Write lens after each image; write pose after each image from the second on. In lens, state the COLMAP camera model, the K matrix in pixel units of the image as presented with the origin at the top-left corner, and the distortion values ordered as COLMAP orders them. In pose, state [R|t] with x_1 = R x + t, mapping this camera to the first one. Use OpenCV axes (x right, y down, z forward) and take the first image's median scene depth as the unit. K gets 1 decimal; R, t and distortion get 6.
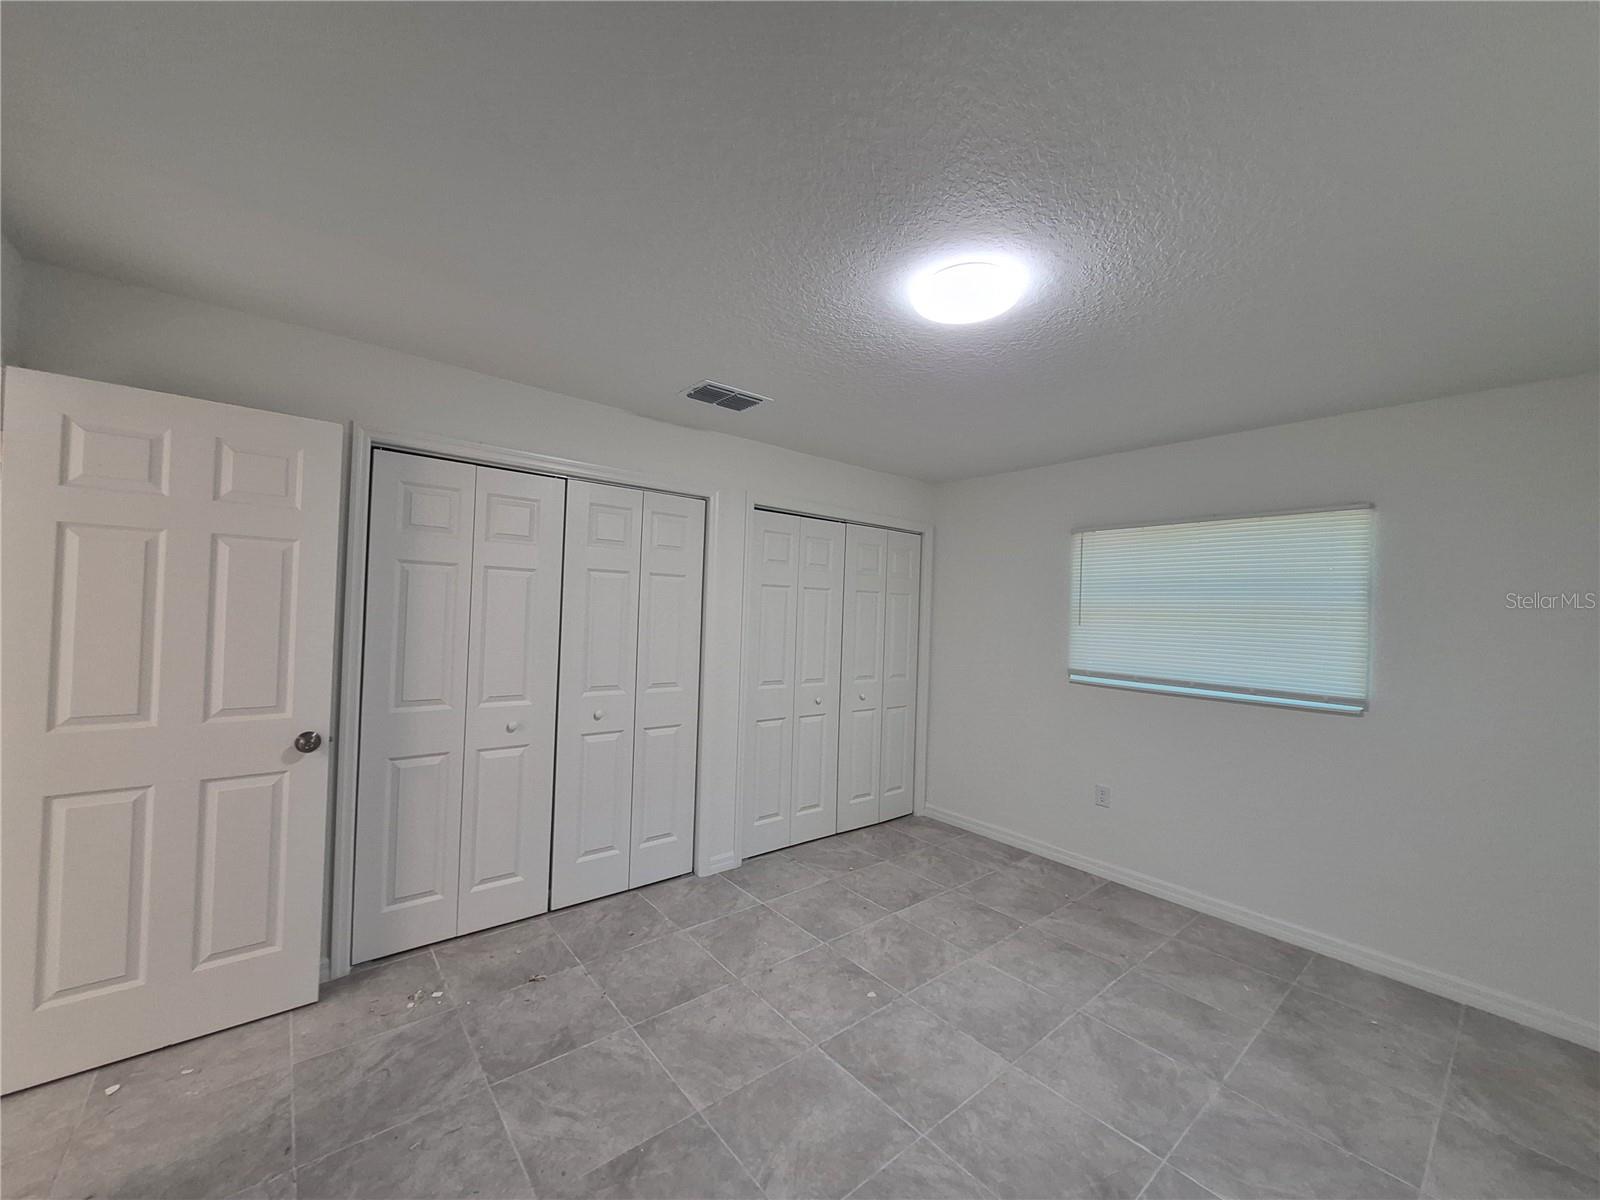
lens RADIAL K [[621.6, 0, 792.5], [0, 621.6, 605.7], [0, 0, 1]] dist [0.001706, -0.000310]
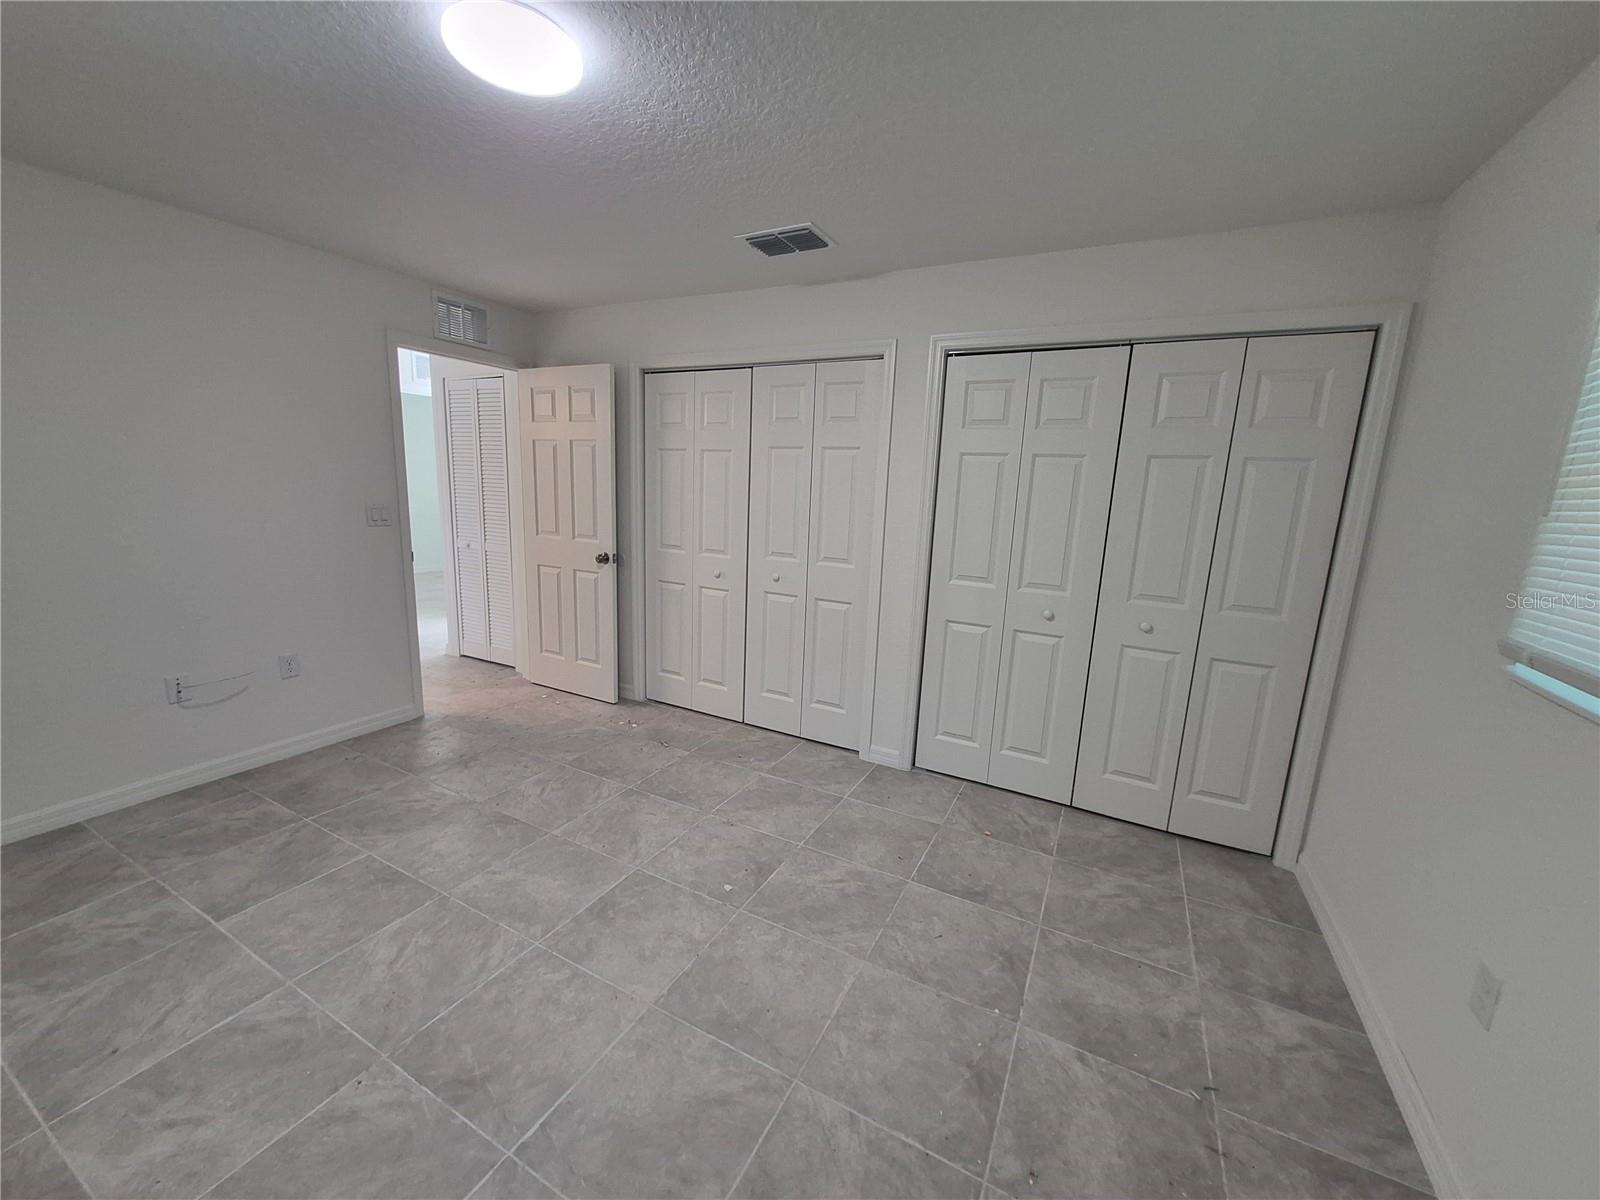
lens RADIAL K [[621.6, 0, 797.8], [0, 621.6, 605.4], [0, 0, 1]] dist [0.001706, -0.000310]
pose [[0.385268, 0.156552, -0.909428, 0.865958], [-0.021540, 0.986762, 0.160739, 0.047753], [0.922553, -0.042338, 0.383540, 0.685841]]
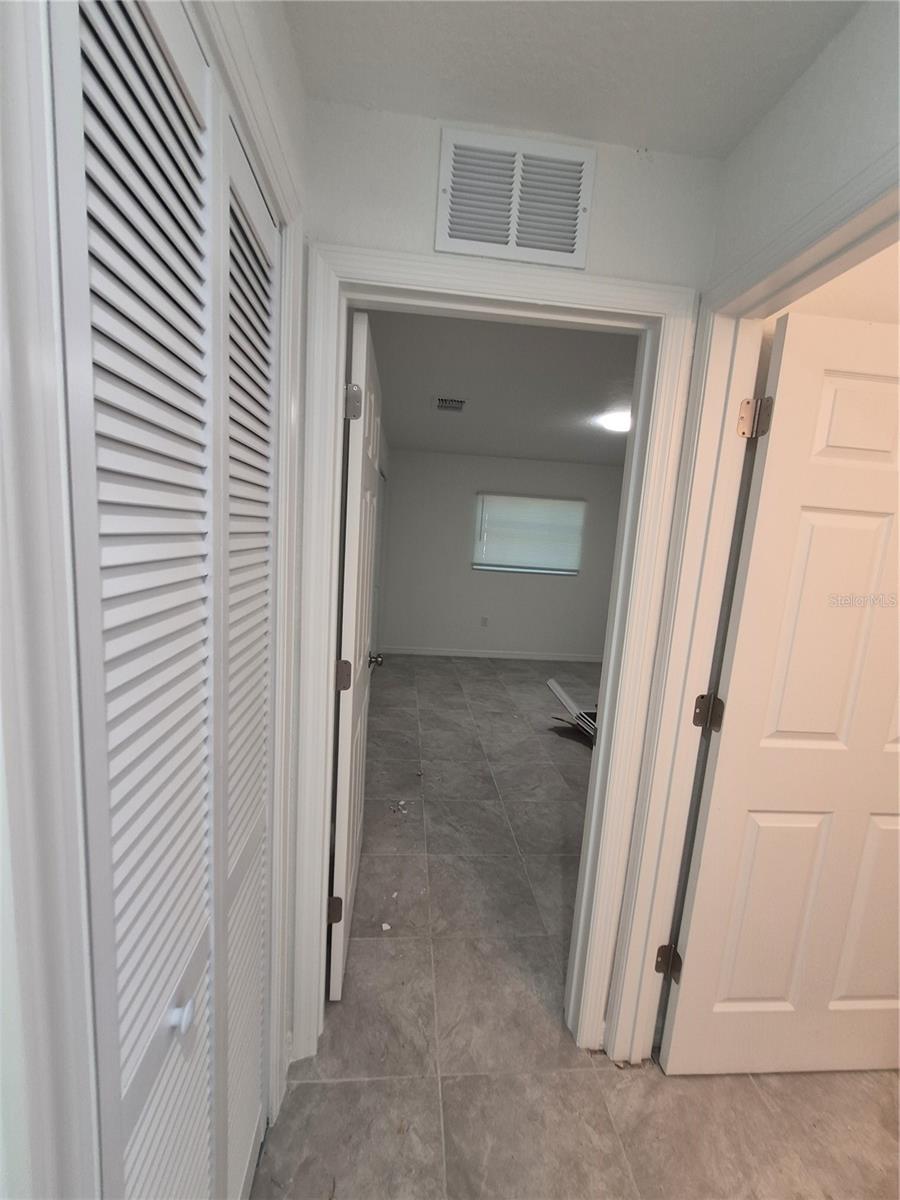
lens RADIAL K [[466.2, 0, 447.4], [0, 466.2, 596.4], [0, 0, 1]] dist [0.001706, -0.000310]
pose [[0.568175, -0.109237, 0.815625, -1.202554], [-0.050204, 0.984703, 0.166855, -0.057704], [-0.821375, -0.135750, 0.553999, 0.302780]]
